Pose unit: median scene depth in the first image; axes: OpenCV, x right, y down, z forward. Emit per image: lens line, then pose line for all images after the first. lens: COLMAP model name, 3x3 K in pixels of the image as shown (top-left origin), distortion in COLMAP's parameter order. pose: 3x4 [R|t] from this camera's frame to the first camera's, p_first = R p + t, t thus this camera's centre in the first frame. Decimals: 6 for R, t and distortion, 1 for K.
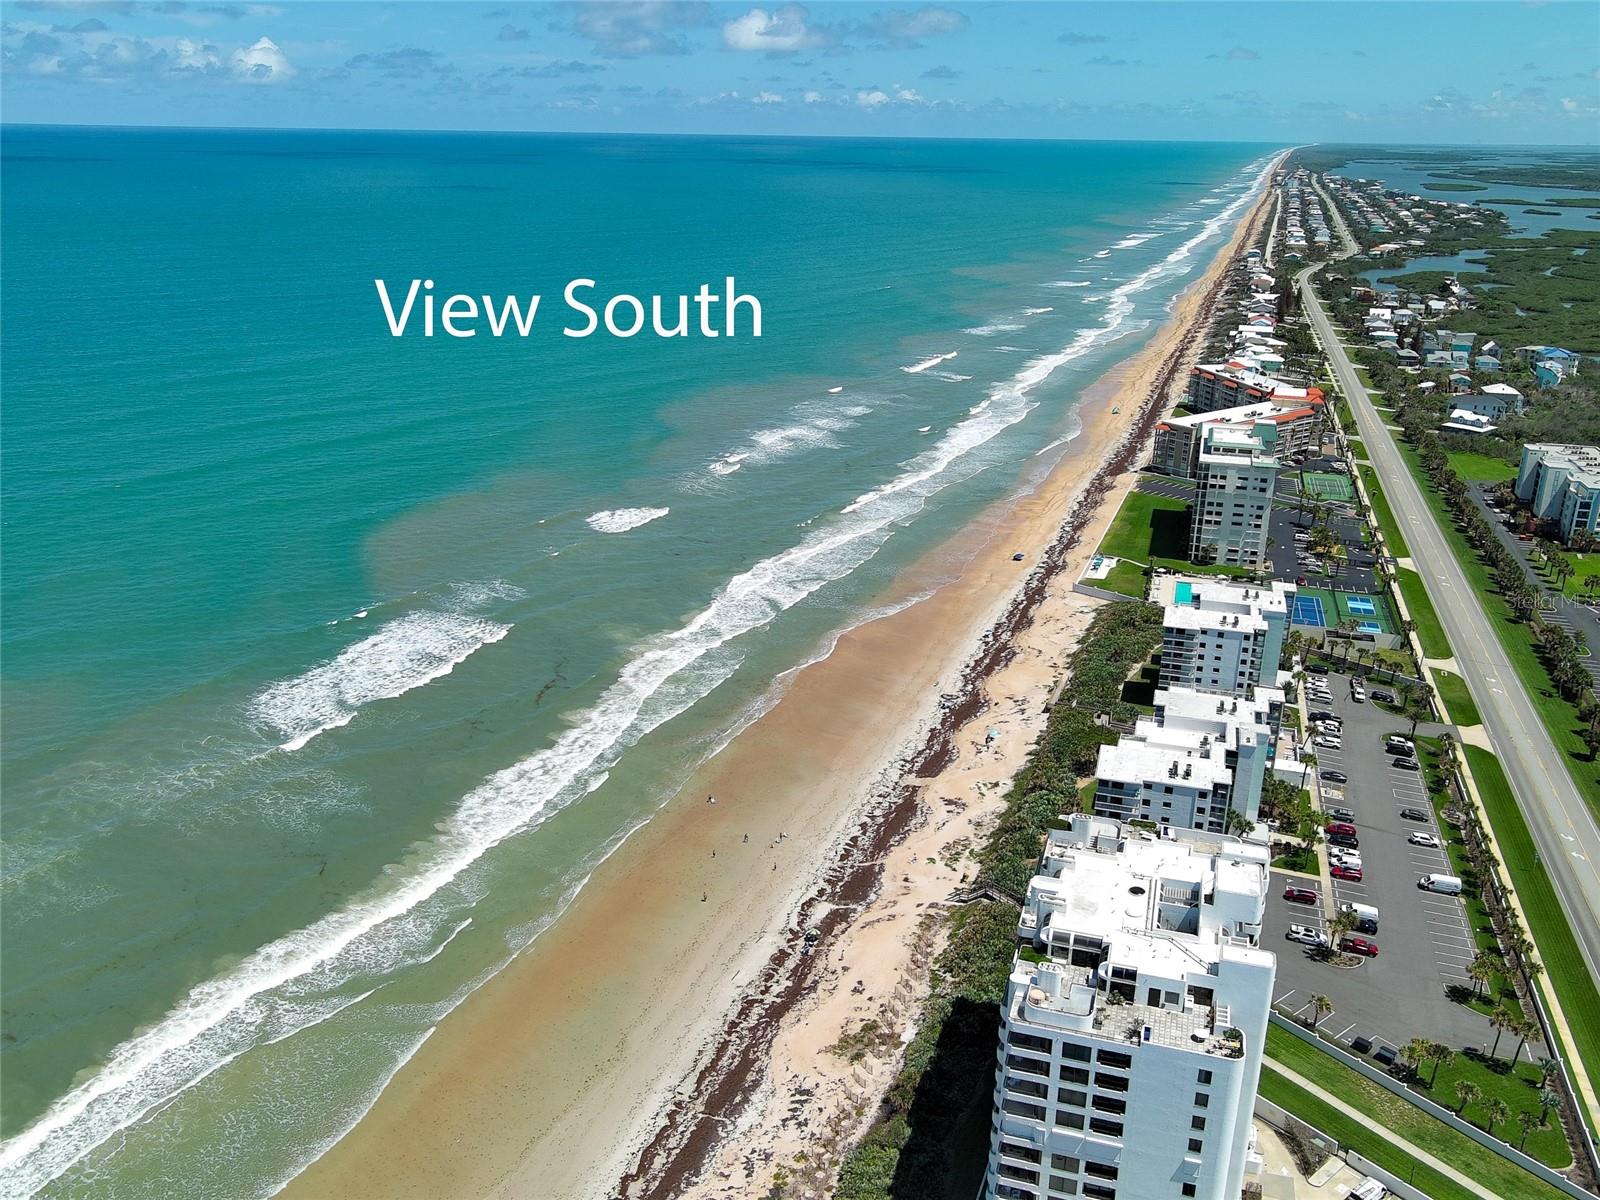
lens RADIAL K [[1315.2, 0, 800.4], [0, 1315.2, 592.8], [0, 0, 1]] dist [0.023708, -0.048966]
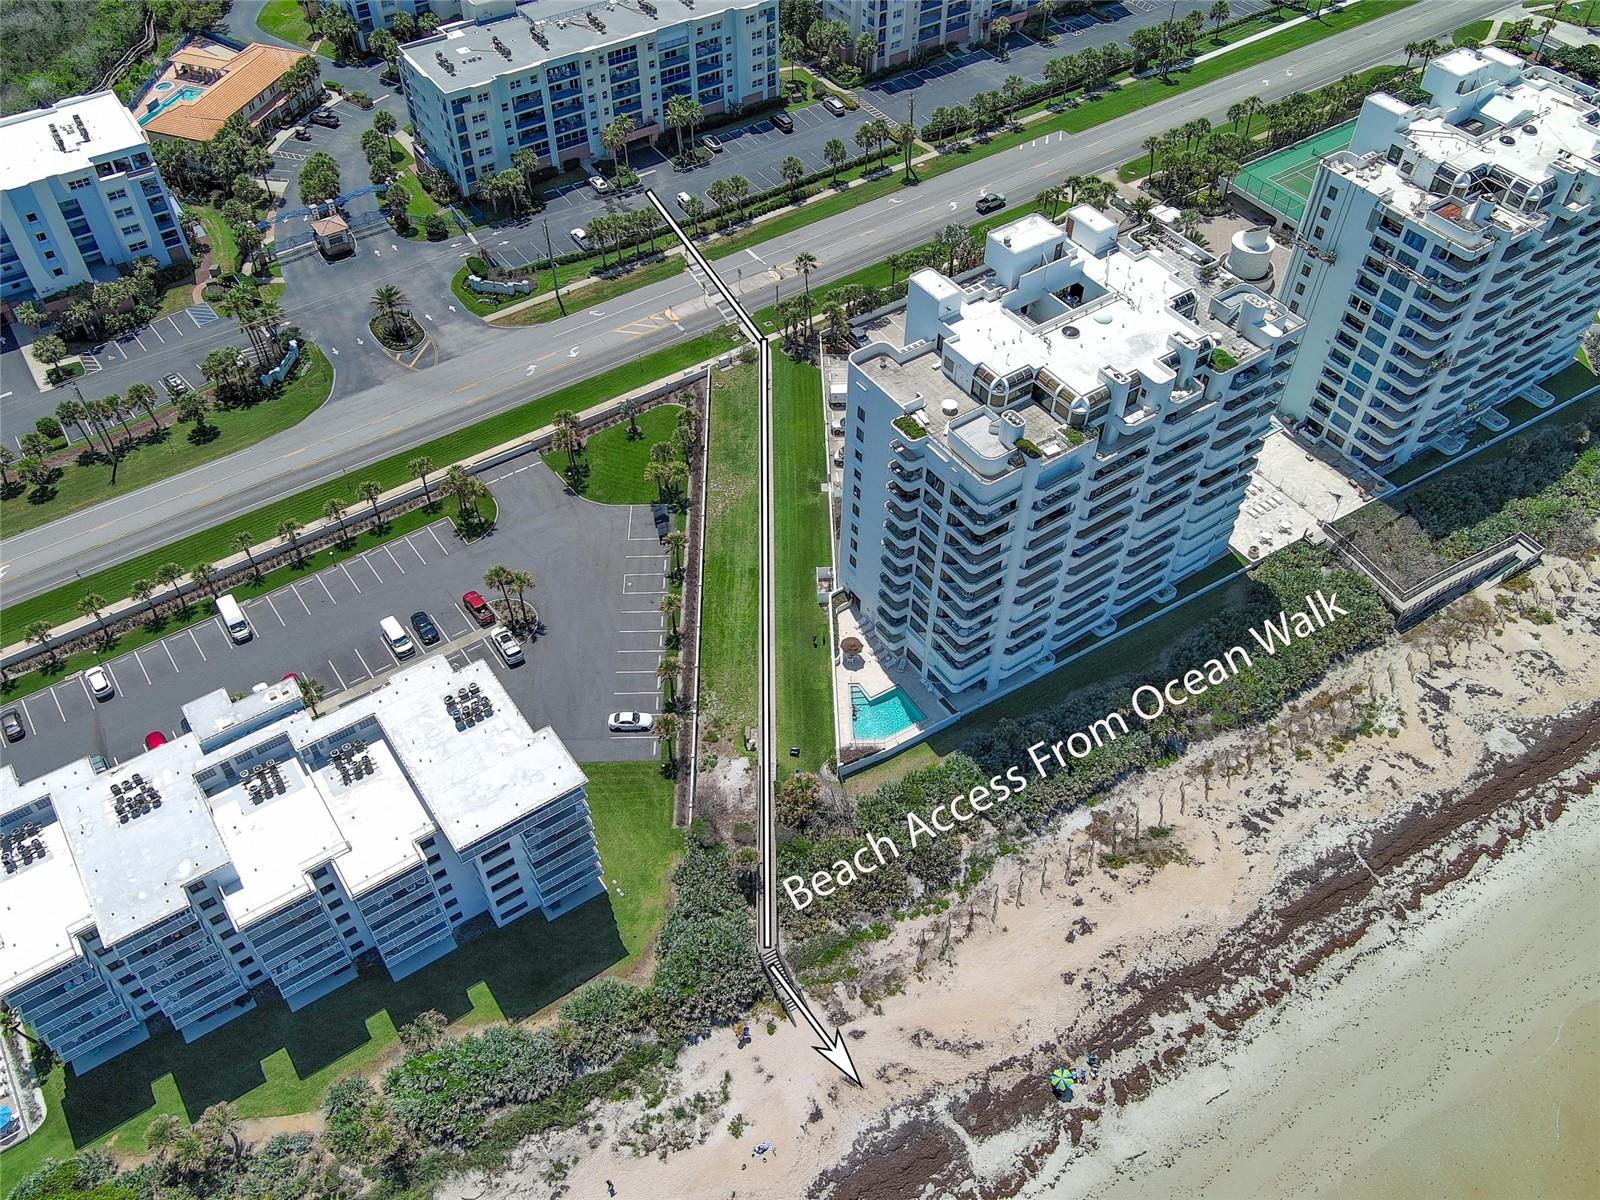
lens RADIAL K [[1321.8, 0, 803.8], [0, 1321.8, 595.7], [0, 0, 1]] dist [-0.003043, -0.001229]
pose [[-0.785868, -0.470210, 0.401640, -0.037687], [0.188007, 0.437073, 0.879557, -0.413587], [-0.589122, 0.766727, -0.255079, 1.175380]]
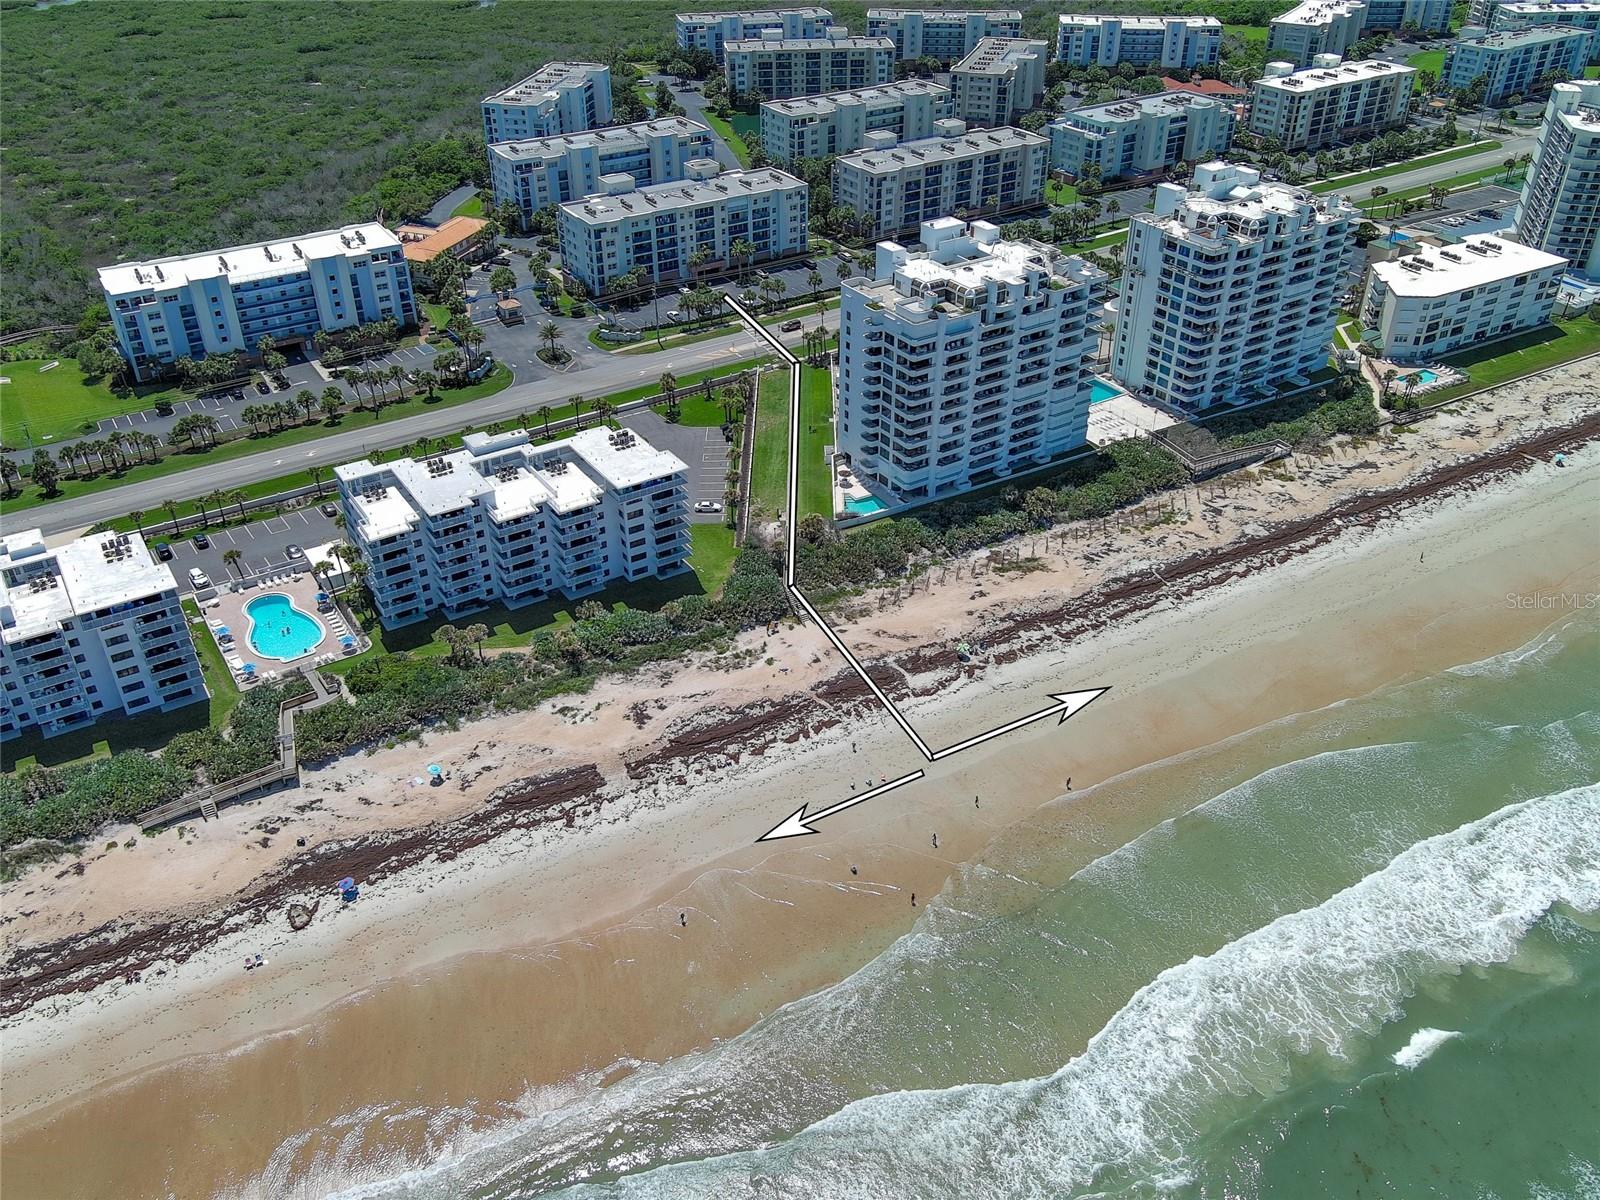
lens RADIAL K [[1315.2, 0, 800.4], [0, 1315.2, 592.8], [0, 0, 1]] dist [0.023708, -0.048966]
pose [[-0.768636, -0.360609, 0.528356, -0.446364], [0.203051, 0.645706, 0.736094, -0.575456], [-0.606604, 0.673072, -0.423091, 1.631502]]
